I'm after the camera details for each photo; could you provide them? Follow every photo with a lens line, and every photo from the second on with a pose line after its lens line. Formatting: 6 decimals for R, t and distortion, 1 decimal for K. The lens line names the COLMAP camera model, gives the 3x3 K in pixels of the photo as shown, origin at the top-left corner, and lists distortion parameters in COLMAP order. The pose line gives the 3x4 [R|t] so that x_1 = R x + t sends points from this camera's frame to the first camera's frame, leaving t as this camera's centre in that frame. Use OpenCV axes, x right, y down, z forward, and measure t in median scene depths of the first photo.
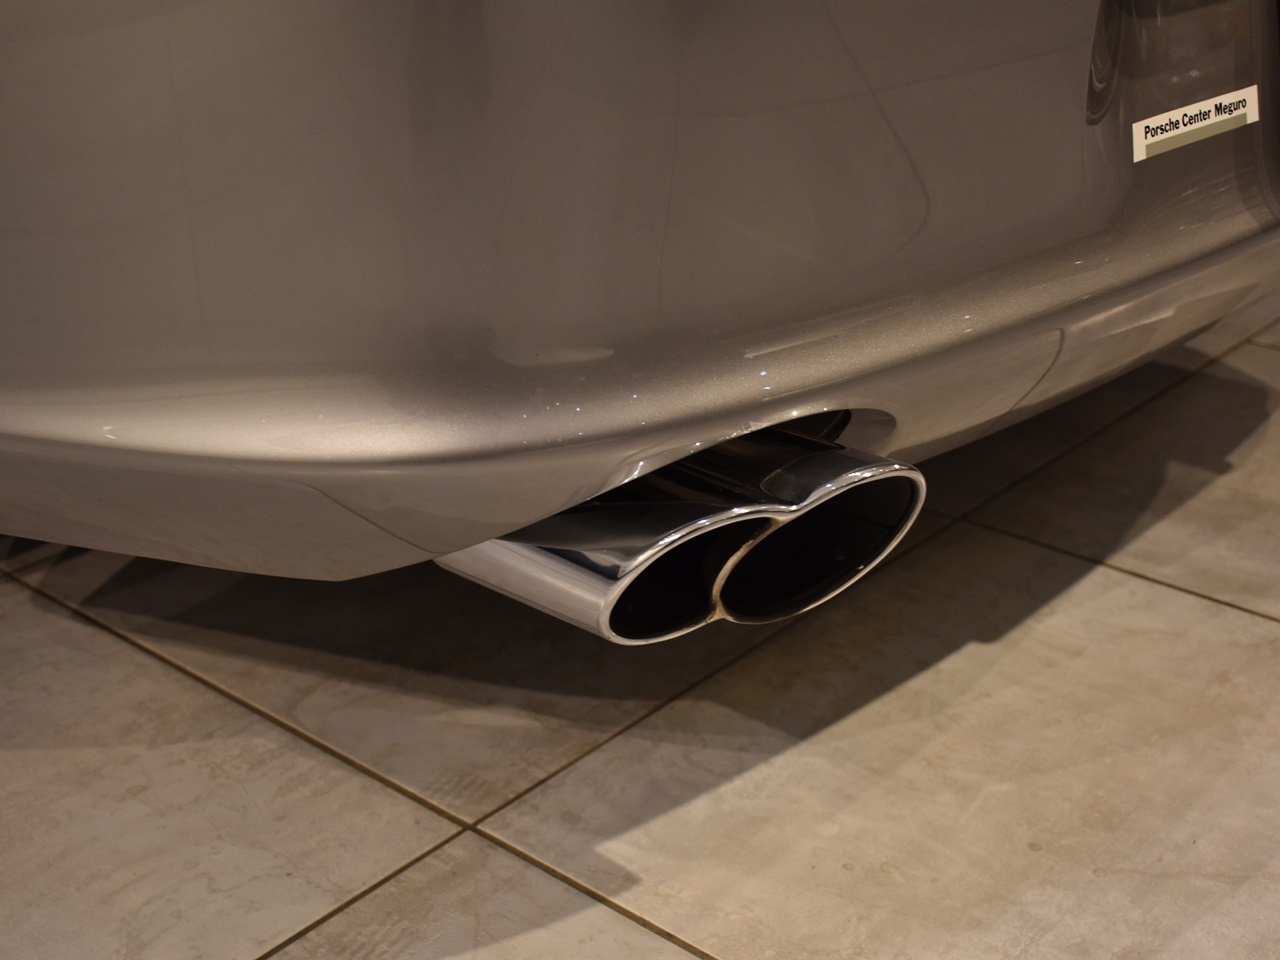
lens RADIAL K [[1671.5, 0, 640.0], [0, 1671.5, 480.0], [0, 0, 1]] dist [-0.016484, -0.009198]
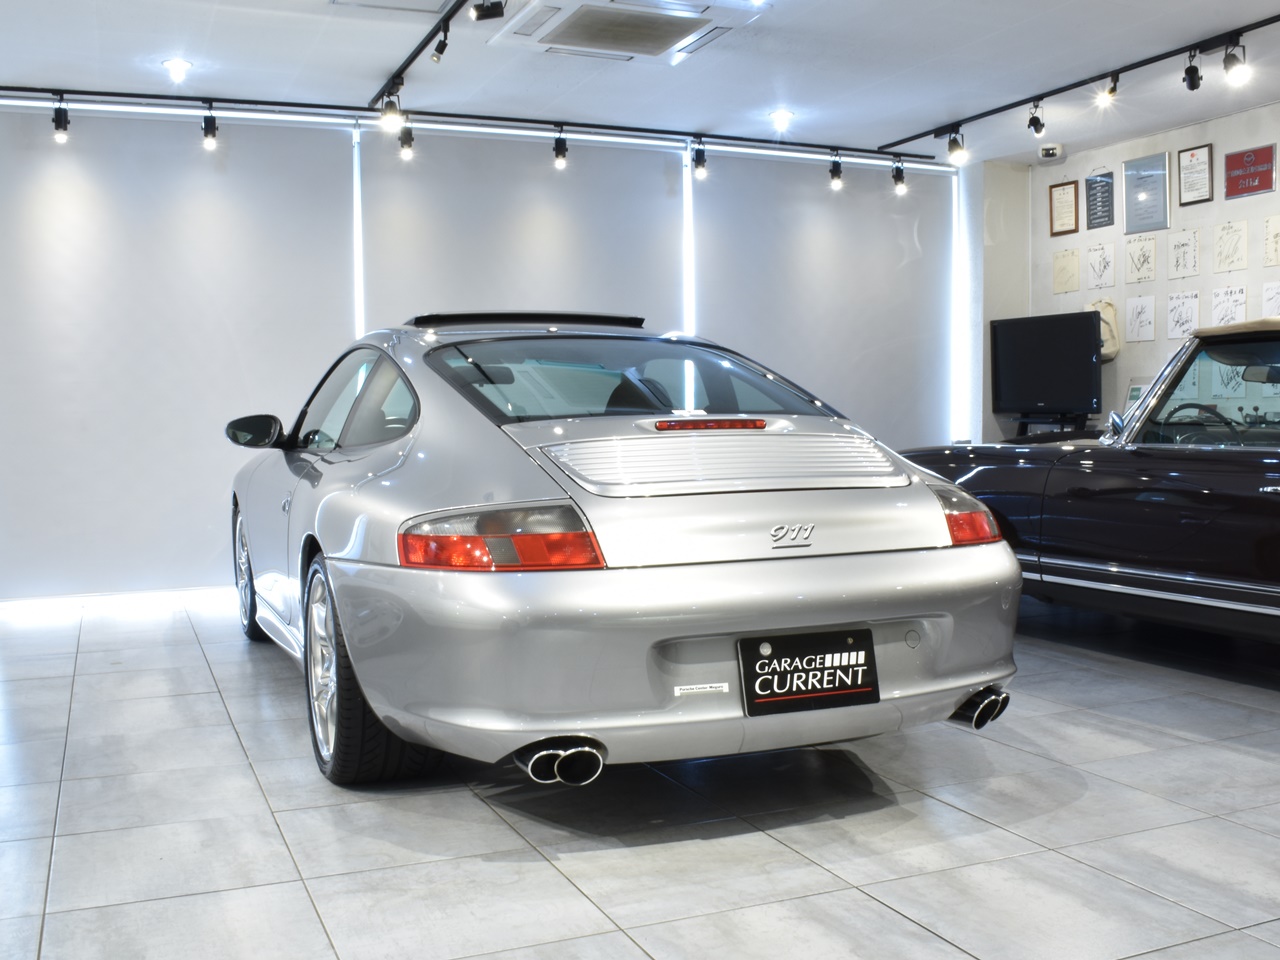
lens RADIAL K [[1256.5, 0, 640.0], [0, 1256.5, 480.0], [0, 0, 1]] dist [-0.122567, 0.084391]
pose [[0.907416, 0.037818, -0.418528, 1.166267], [-0.187778, 0.927472, -0.323318, 0.270605], [0.375946, 0.371975, 0.848705, -1.517834]]
